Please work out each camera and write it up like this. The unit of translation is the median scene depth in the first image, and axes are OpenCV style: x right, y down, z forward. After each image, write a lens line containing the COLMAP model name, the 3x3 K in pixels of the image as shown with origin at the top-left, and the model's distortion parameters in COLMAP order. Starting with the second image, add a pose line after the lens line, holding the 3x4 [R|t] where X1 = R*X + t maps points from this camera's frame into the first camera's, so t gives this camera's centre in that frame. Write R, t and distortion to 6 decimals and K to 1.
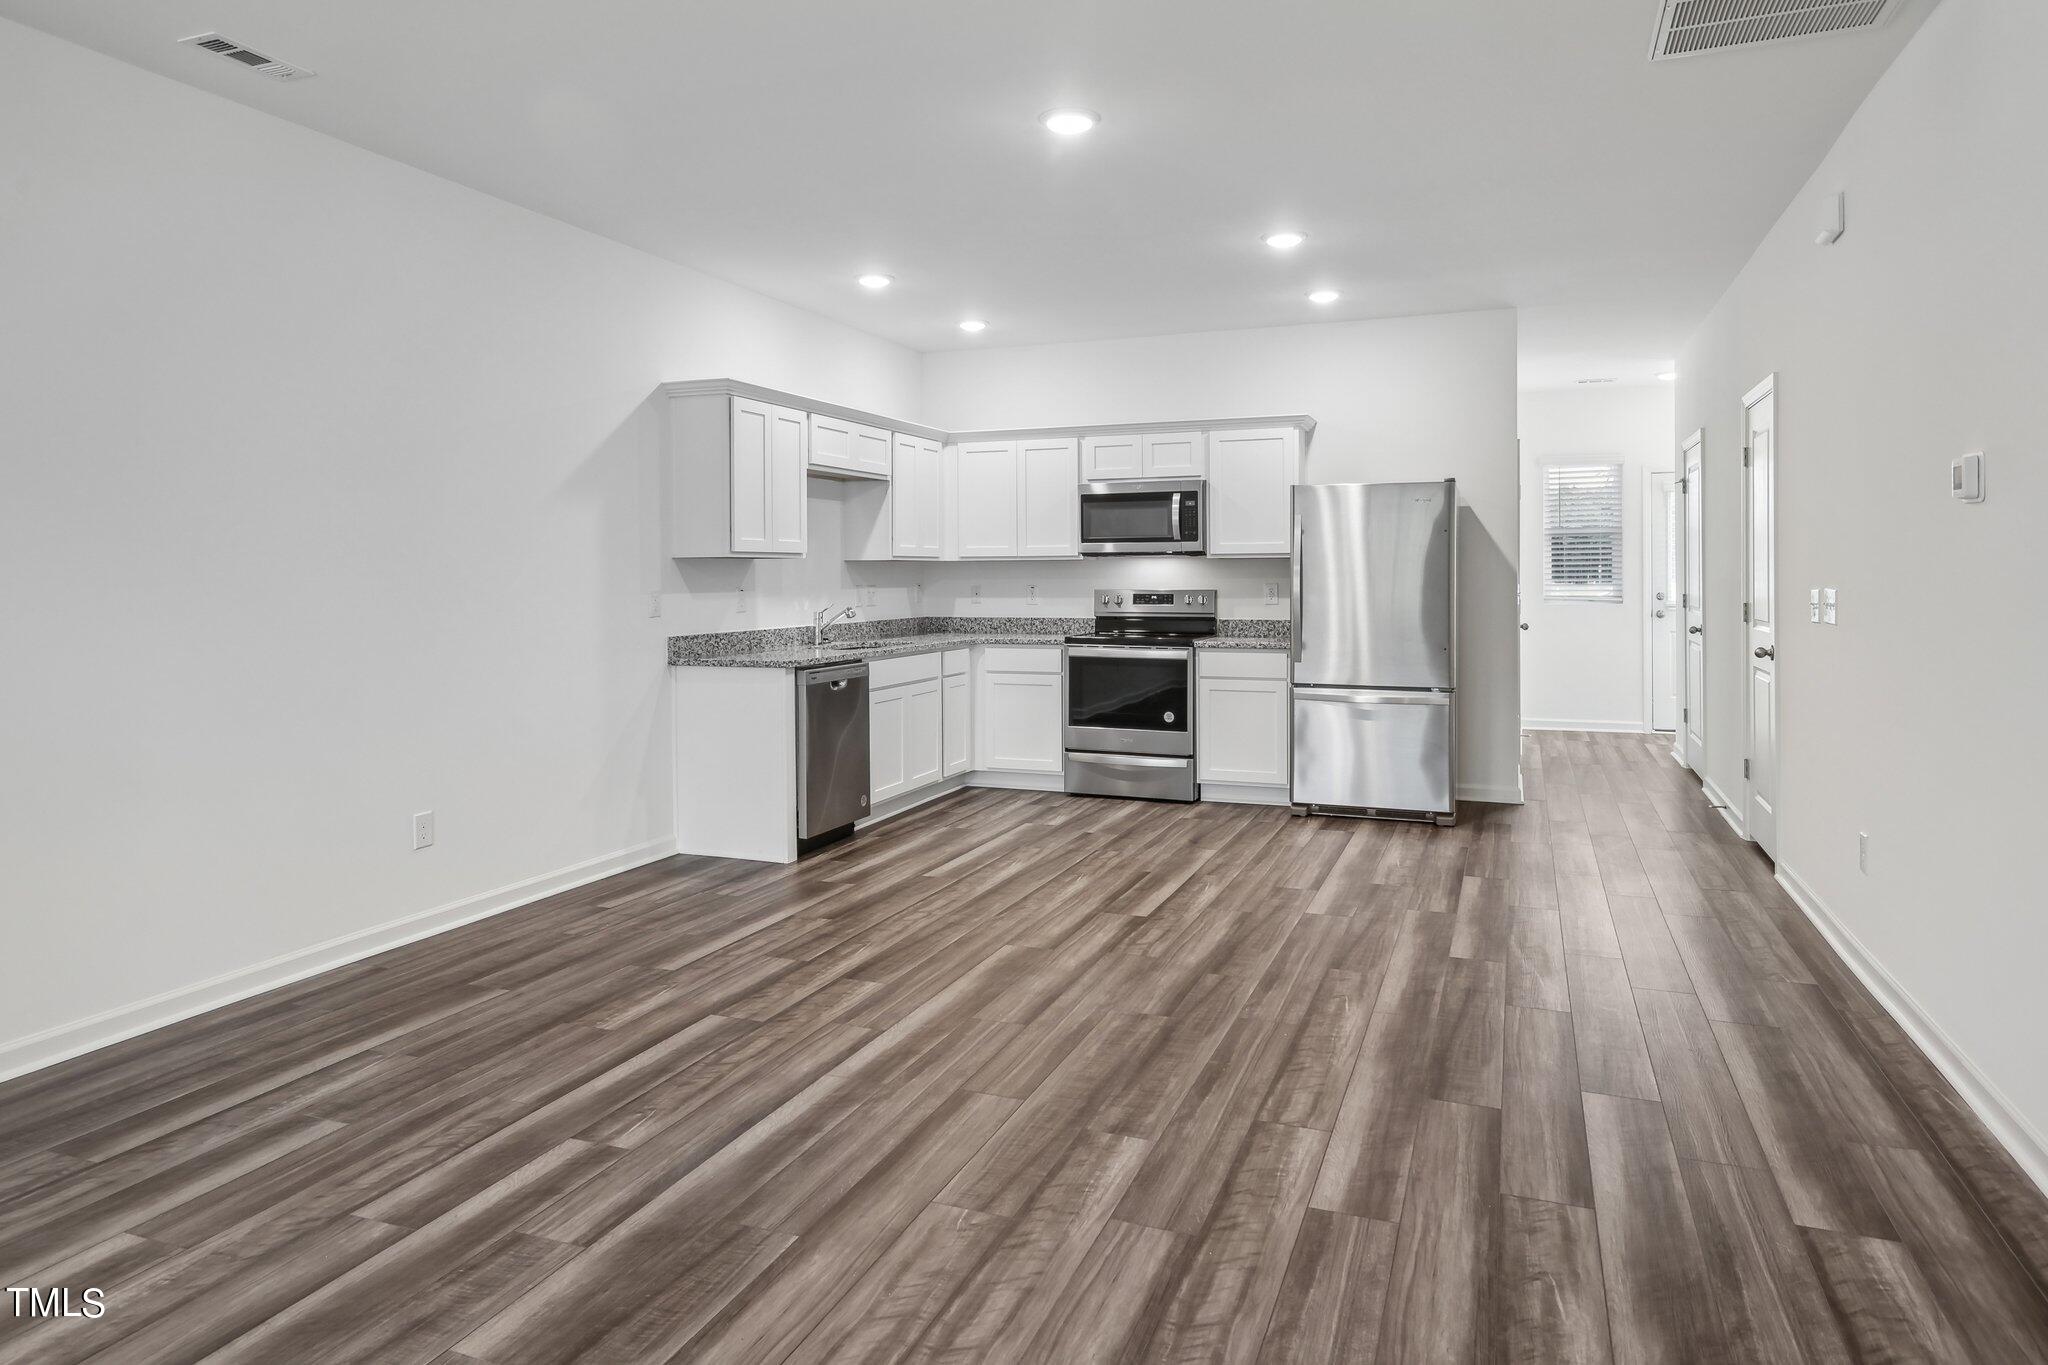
lens RADIAL K [[1247.5, 0, 1015.2], [0, 1247.5, 521.4], [0, 0, 1]] dist [0.006161, -0.000207]
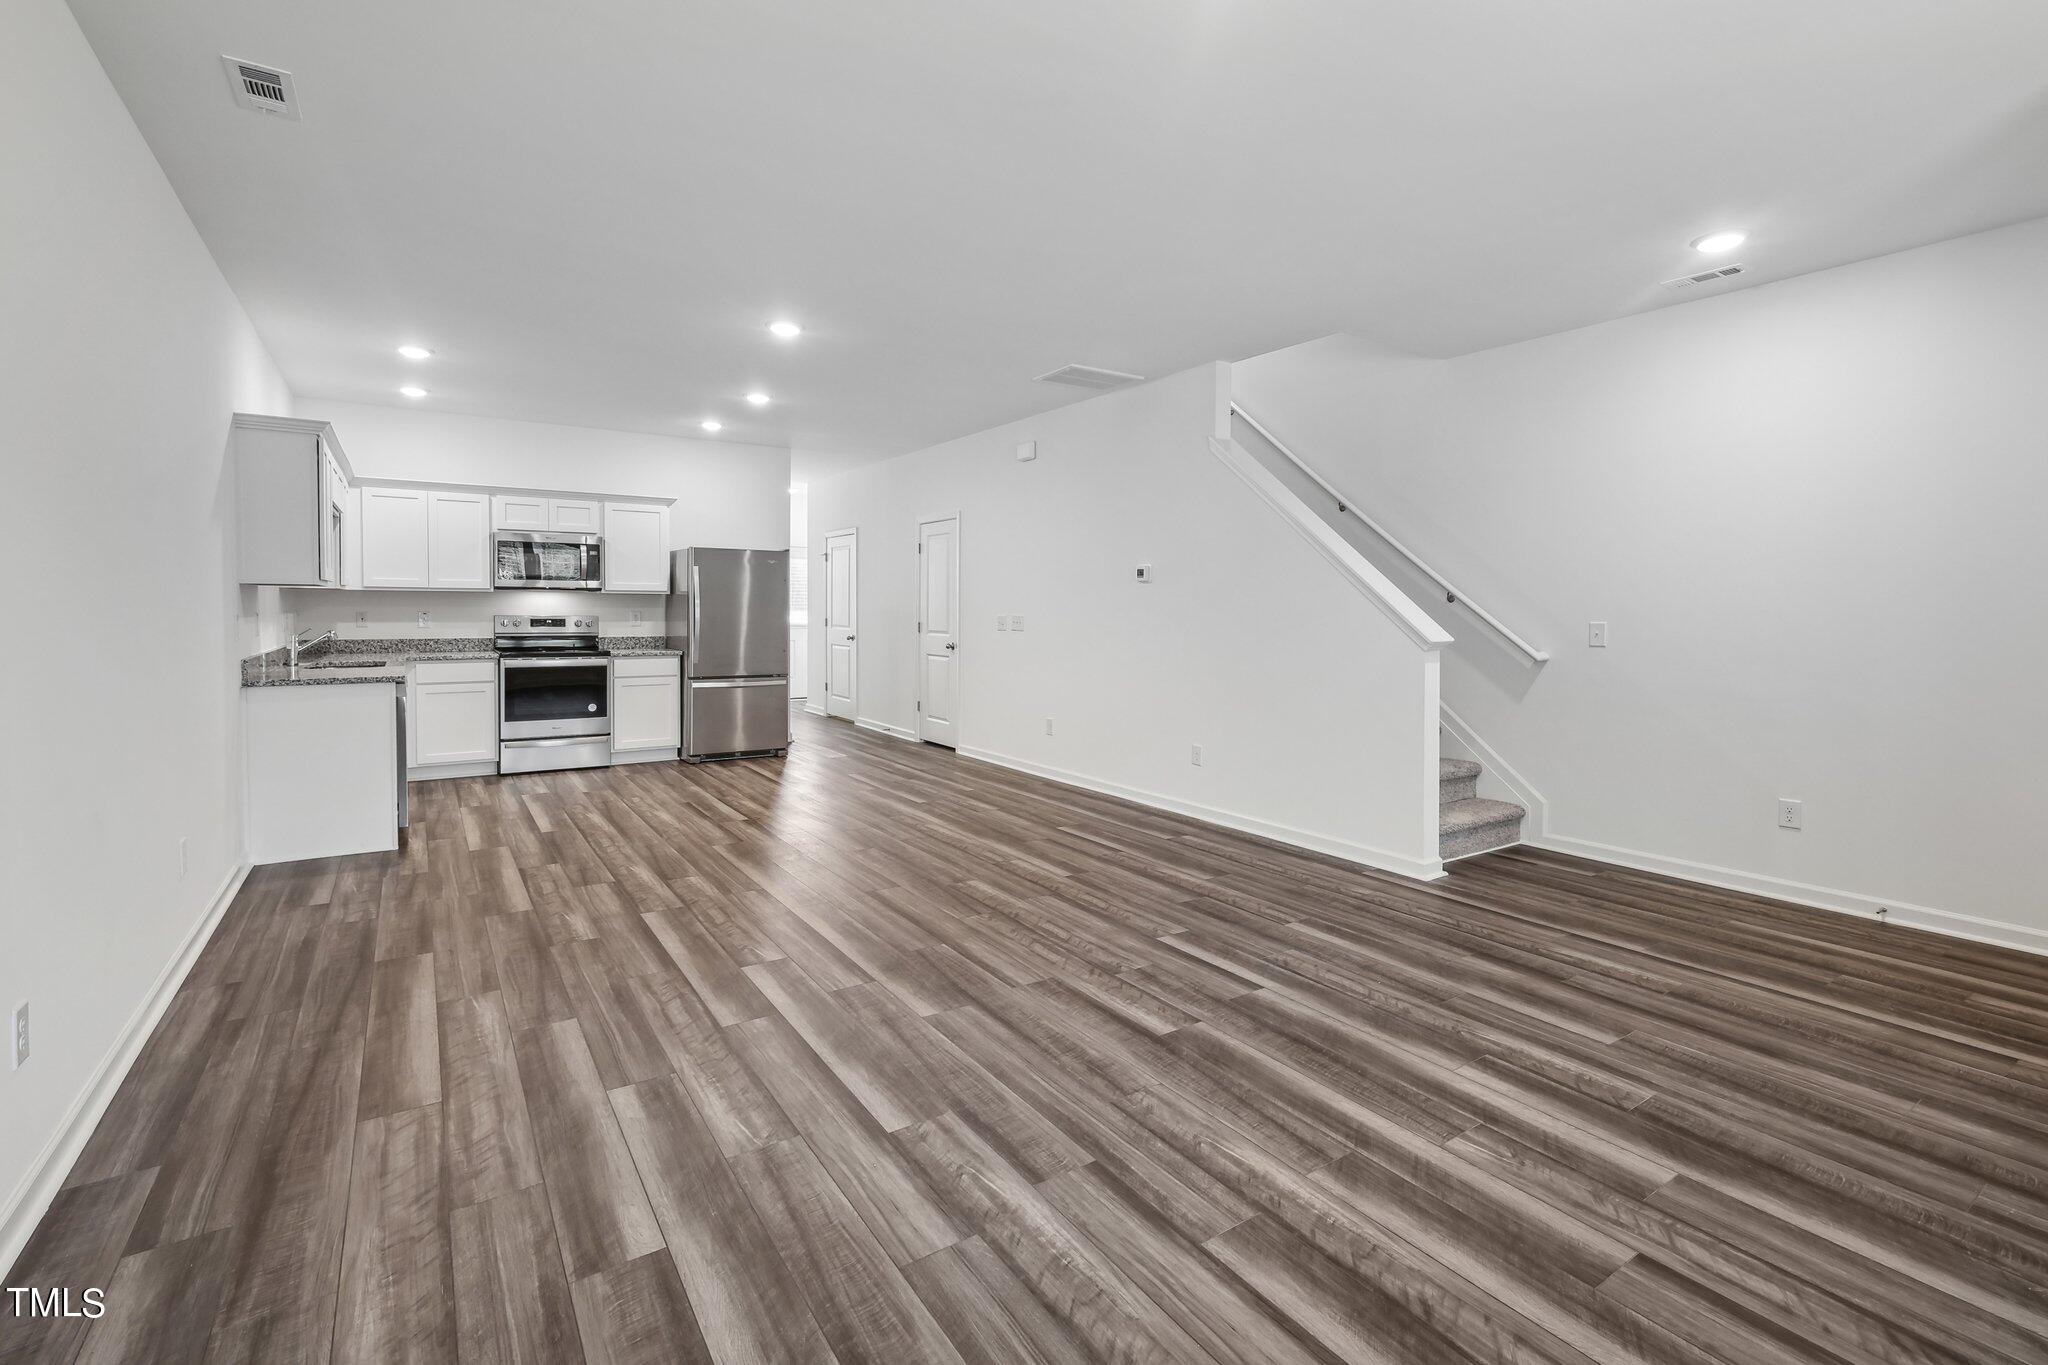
lens RADIAL K [[929.3, 0, 1002.8], [0, 929.3, 607.5], [0, 0, 1]] dist [-0.002272, -0.000062]
pose [[0.581787, 0.007984, 0.813302, -0.500704], [-0.043875, 0.998804, 0.021580, 0.003962], [-0.812157, -0.048238, 0.581442, 0.039898]]
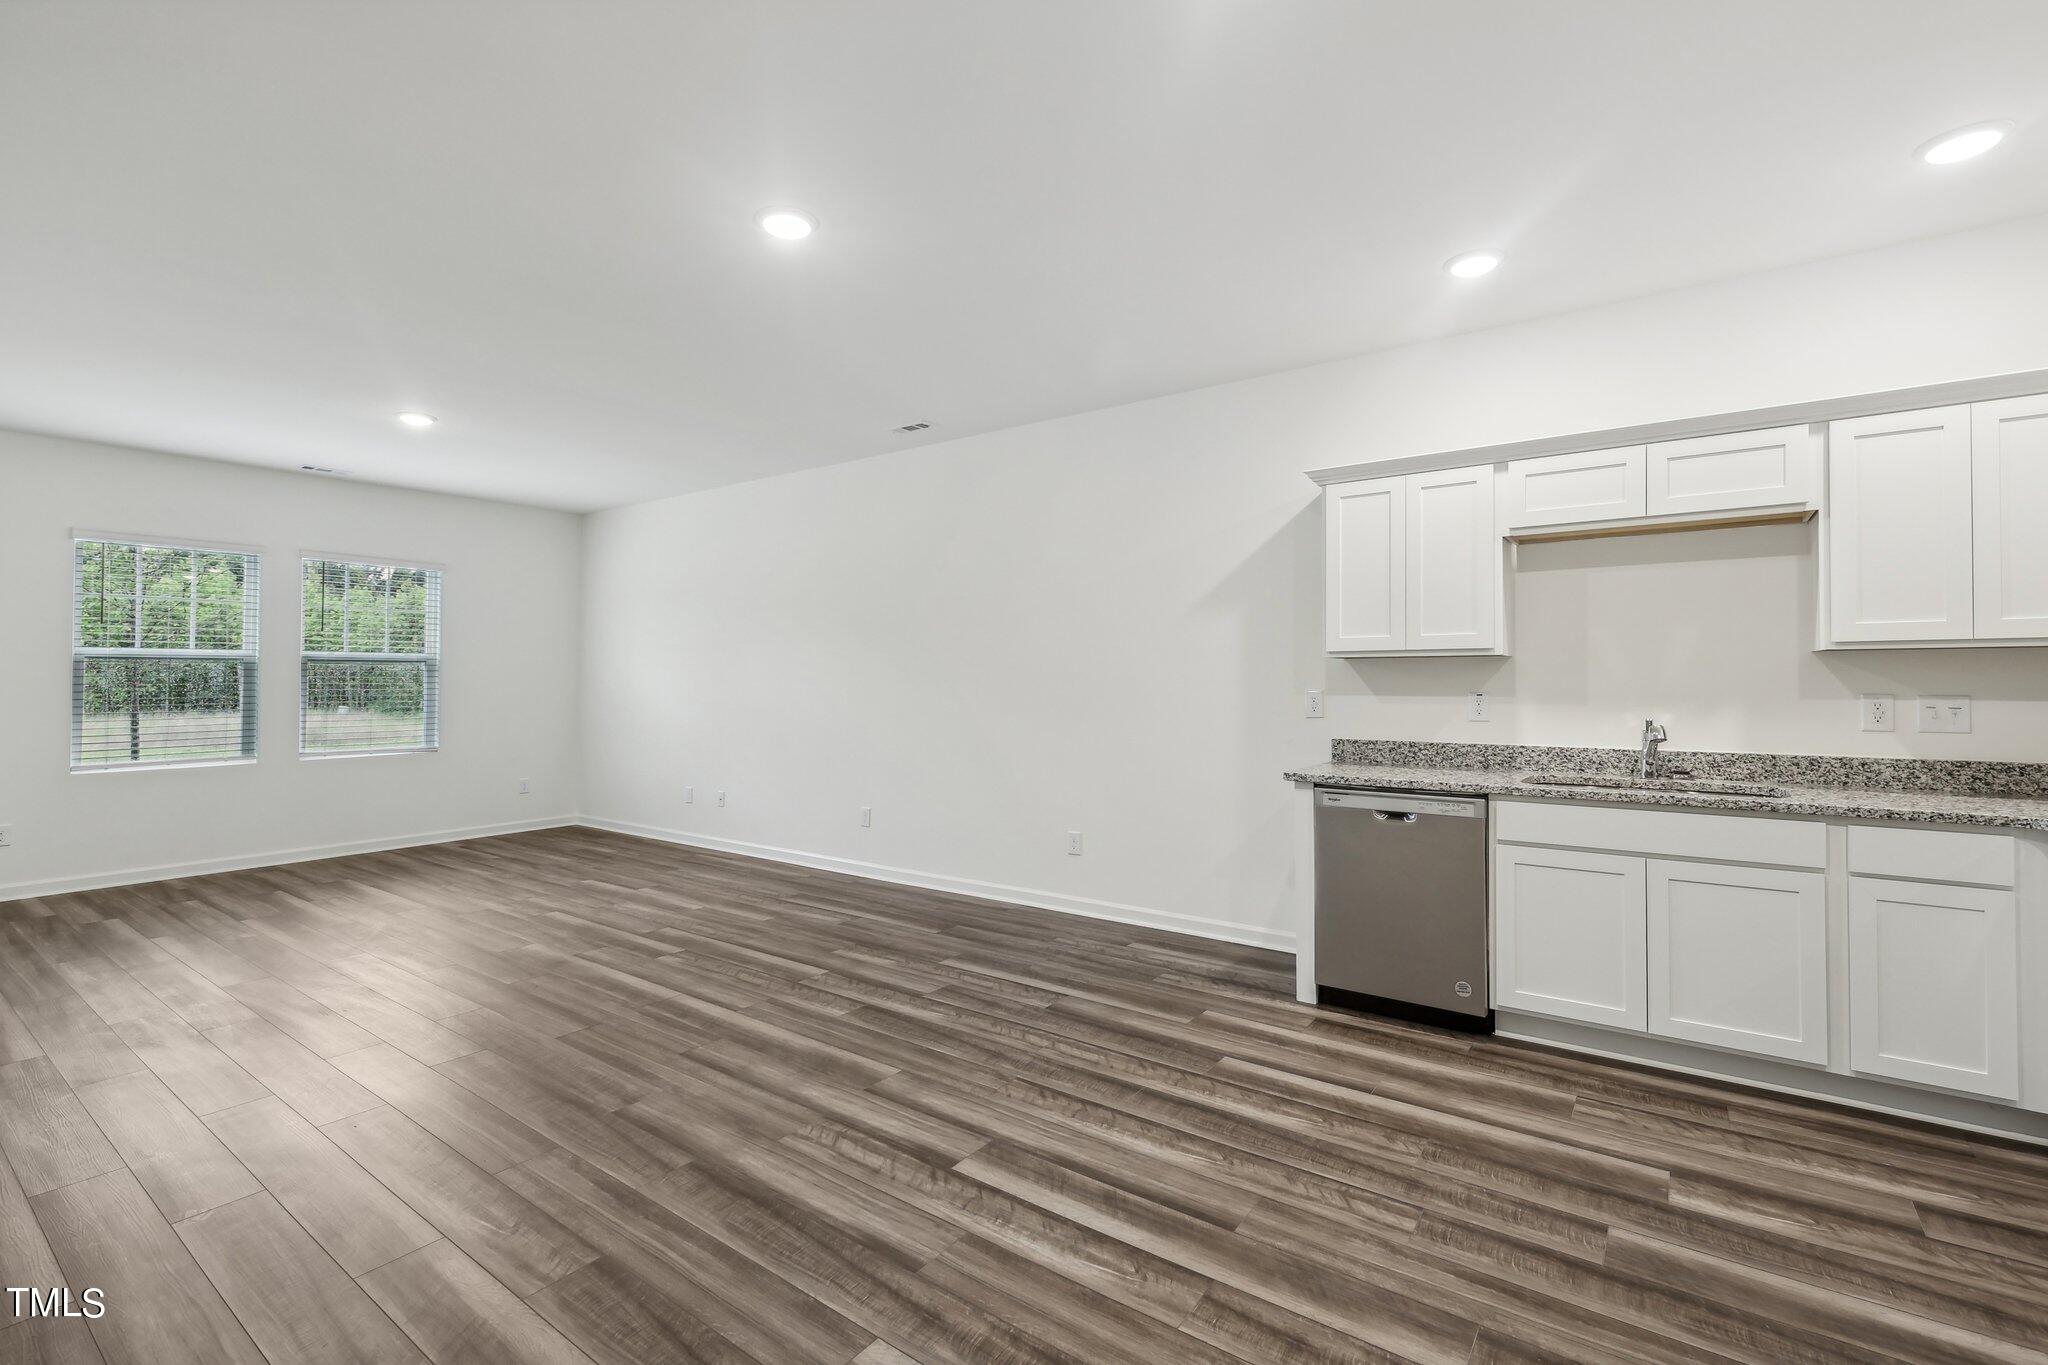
lens RADIAL K [[887.5, 0, 1020.2], [0, 887.5, 659.7], [0, 0, 1]] dist [0.000681, -0.000098]
pose [[-0.234521, -0.013129, -0.972022, 0.432498], [0.046546, 0.998610, -0.024719, 0.033505], [0.970996, -0.051041, -0.233584, 0.864743]]
